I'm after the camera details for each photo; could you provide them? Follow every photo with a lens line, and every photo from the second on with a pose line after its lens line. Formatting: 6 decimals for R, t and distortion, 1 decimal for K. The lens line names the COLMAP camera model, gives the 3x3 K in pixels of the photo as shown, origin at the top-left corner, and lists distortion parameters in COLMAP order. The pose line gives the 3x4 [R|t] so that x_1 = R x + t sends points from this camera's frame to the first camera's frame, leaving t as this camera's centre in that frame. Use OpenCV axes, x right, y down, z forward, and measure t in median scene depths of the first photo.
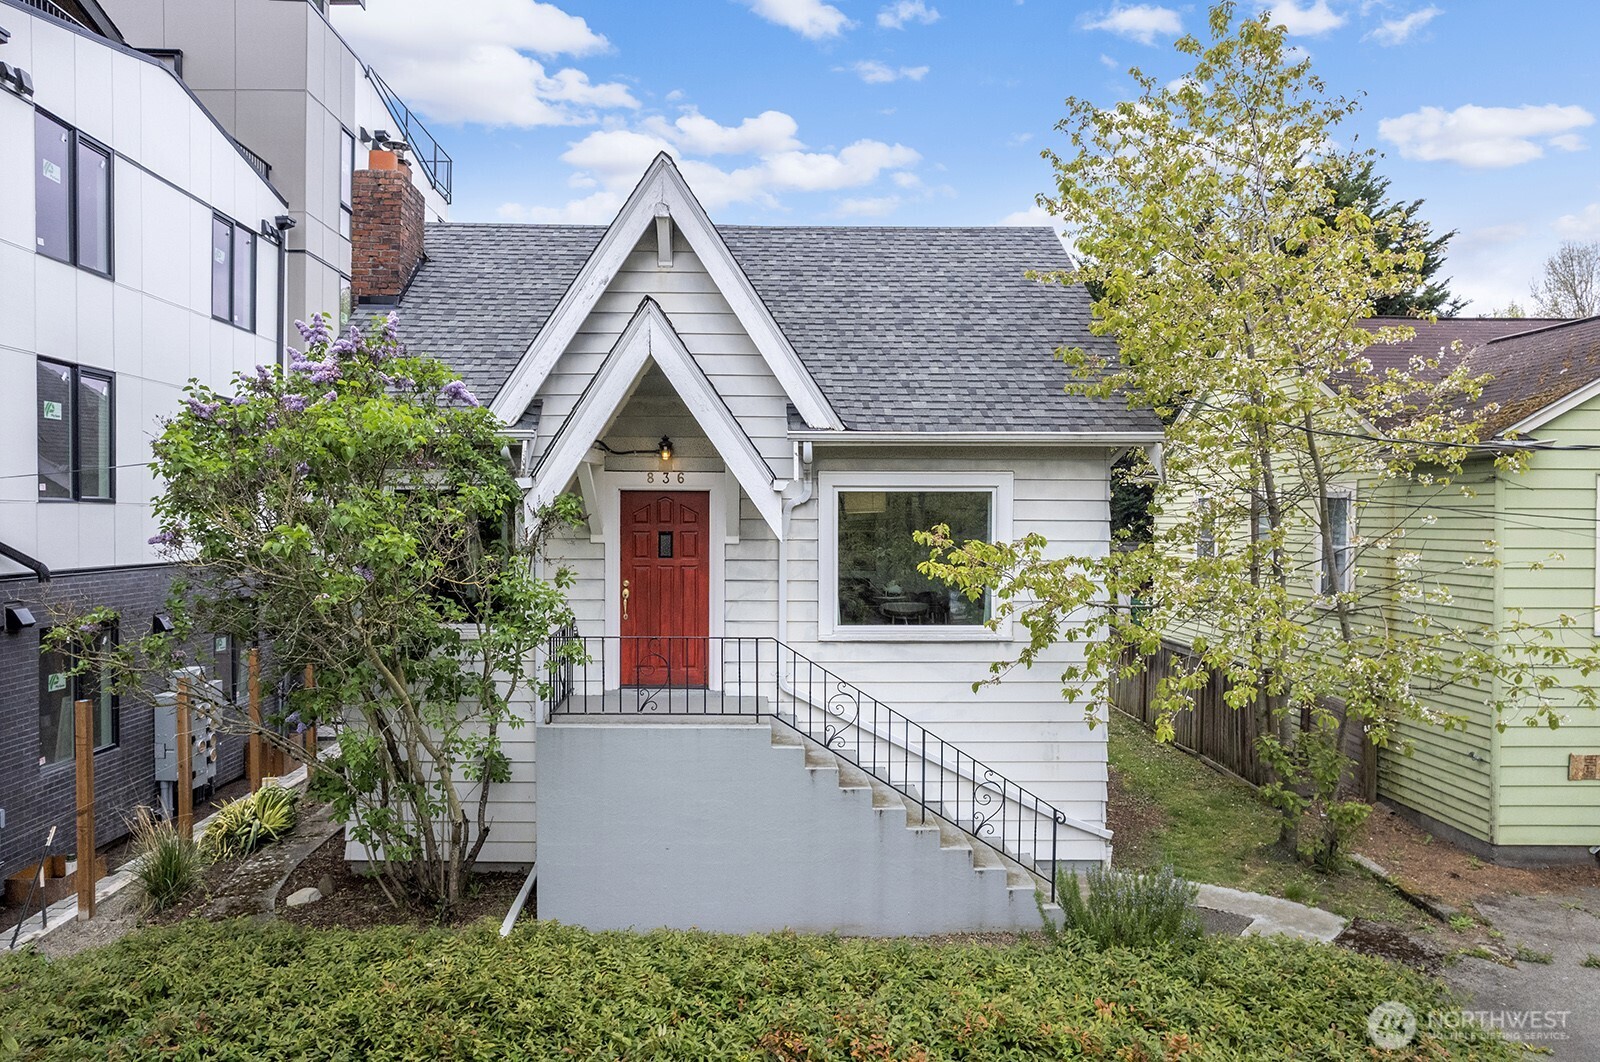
lens RADIAL K [[1076.4, 0, 773.7], [0, 1076.4, 525.2], [0, 0, 1]] dist [-0.073075, 0.066717]
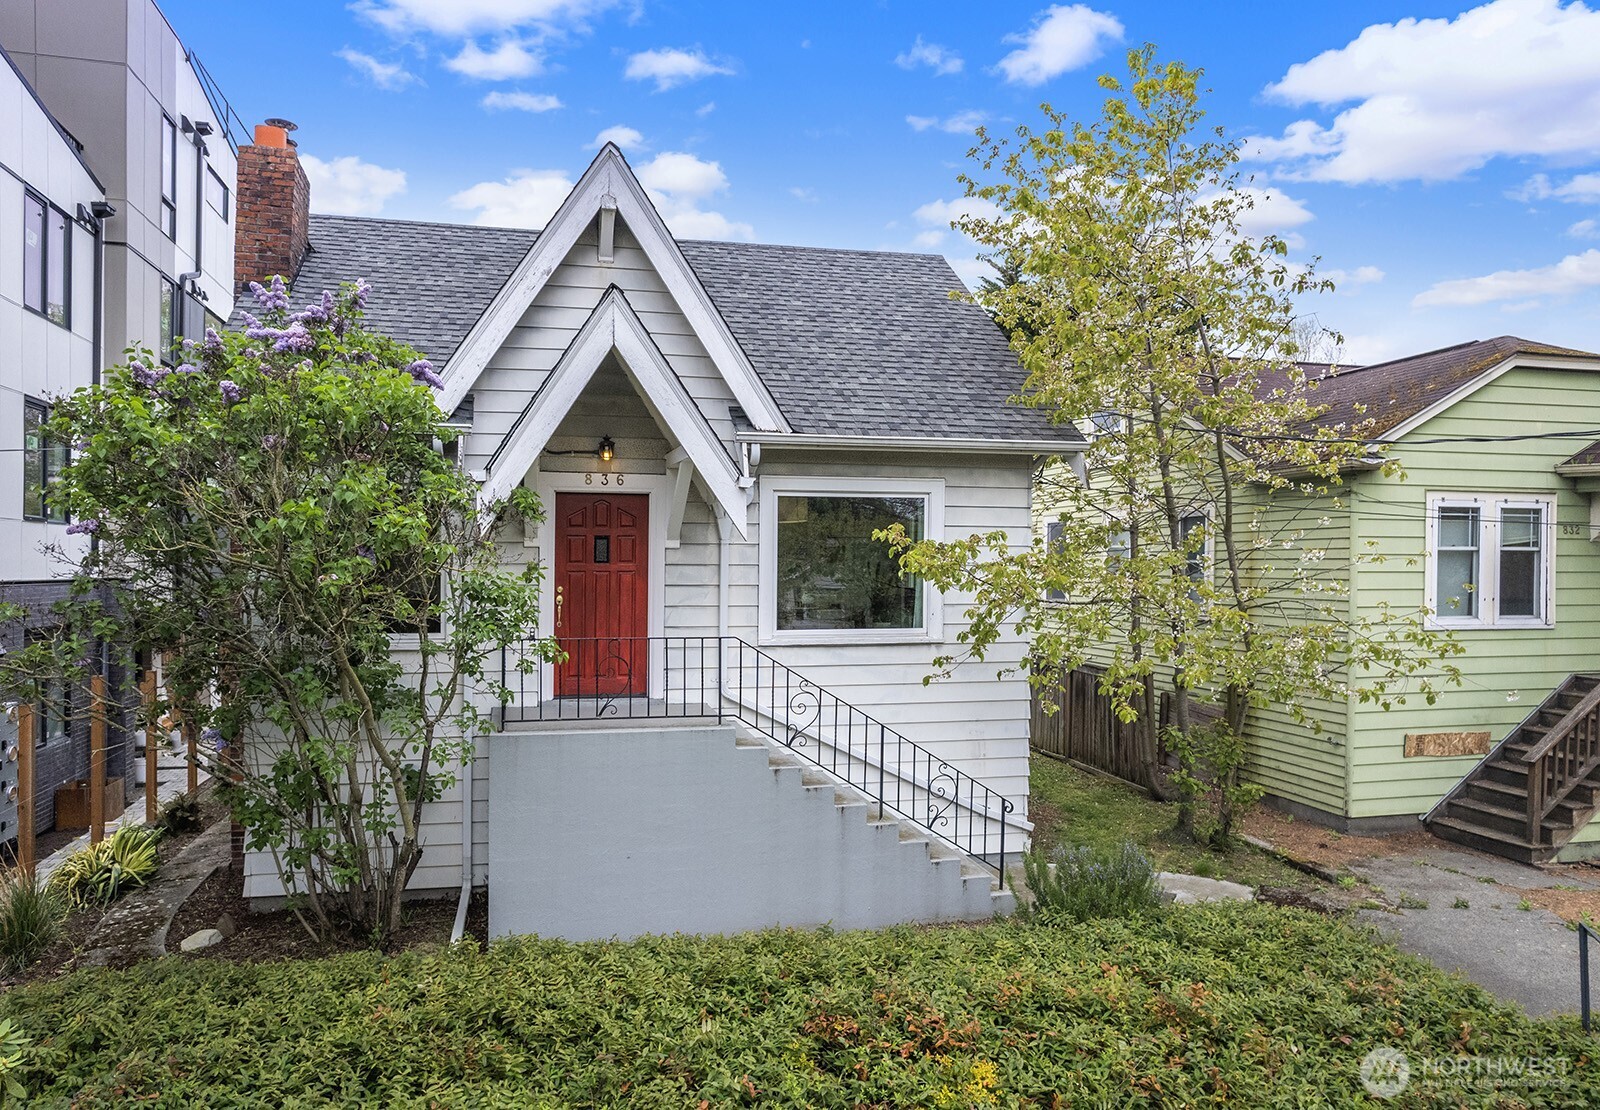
lens RADIAL K [[1067.2, 0, 800.0], [0, 1067.2, 555.0], [0, 0, 1]] dist [-0.075471, 0.063548]
pose [[0.977914, 0.000575, 0.209007, -0.128894], [0.001781, 0.999937, -0.011084, 0.035014], [-0.209000, 0.011212, 0.977851, 0.026164]]
